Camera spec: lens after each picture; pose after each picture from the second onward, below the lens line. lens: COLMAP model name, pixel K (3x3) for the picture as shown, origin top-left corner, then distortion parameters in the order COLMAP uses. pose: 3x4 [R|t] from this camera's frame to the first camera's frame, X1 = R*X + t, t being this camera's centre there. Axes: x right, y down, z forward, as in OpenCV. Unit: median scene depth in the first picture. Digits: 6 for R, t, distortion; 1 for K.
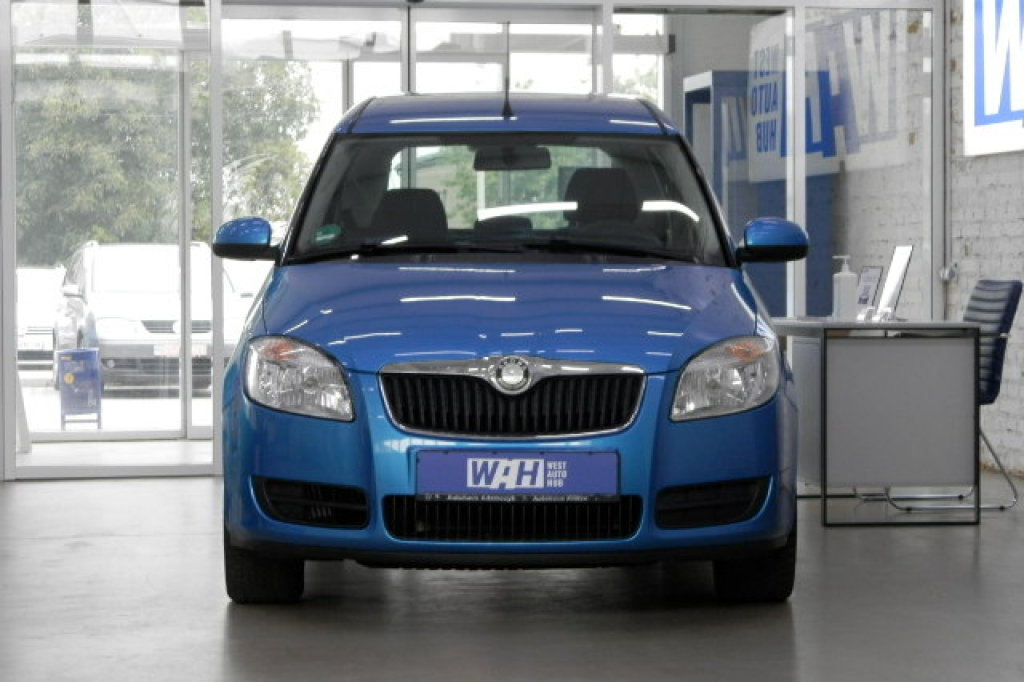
lens RADIAL K [[2470.3, 0, 512.0], [0, 2470.3, 341.0], [0, 0, 1]] dist [-0.025444, -0.010607]
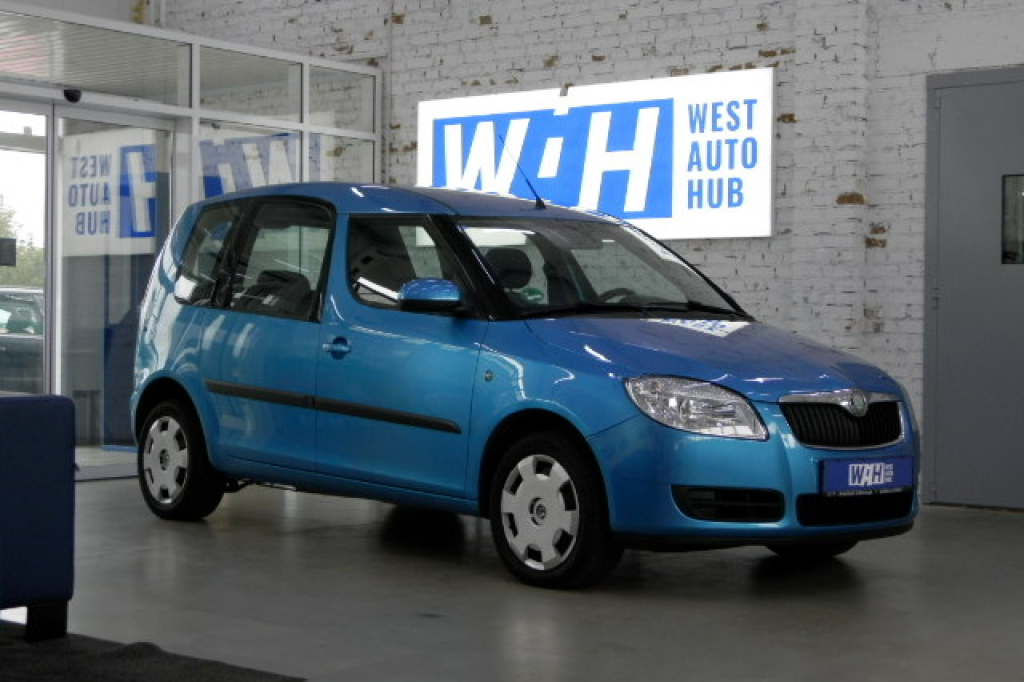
lens RADIAL K [[1697.5, 0, 512.0], [0, 1697.5, 341.0], [0, 0, 1]] dist [-0.001455, -0.013832]
pose [[0.761941, 0.008097, 0.647596, -0.775189], [0.003234, 0.999862, -0.016306, -0.006597], [-0.647639, 0.014518, 0.761809, 0.399787]]
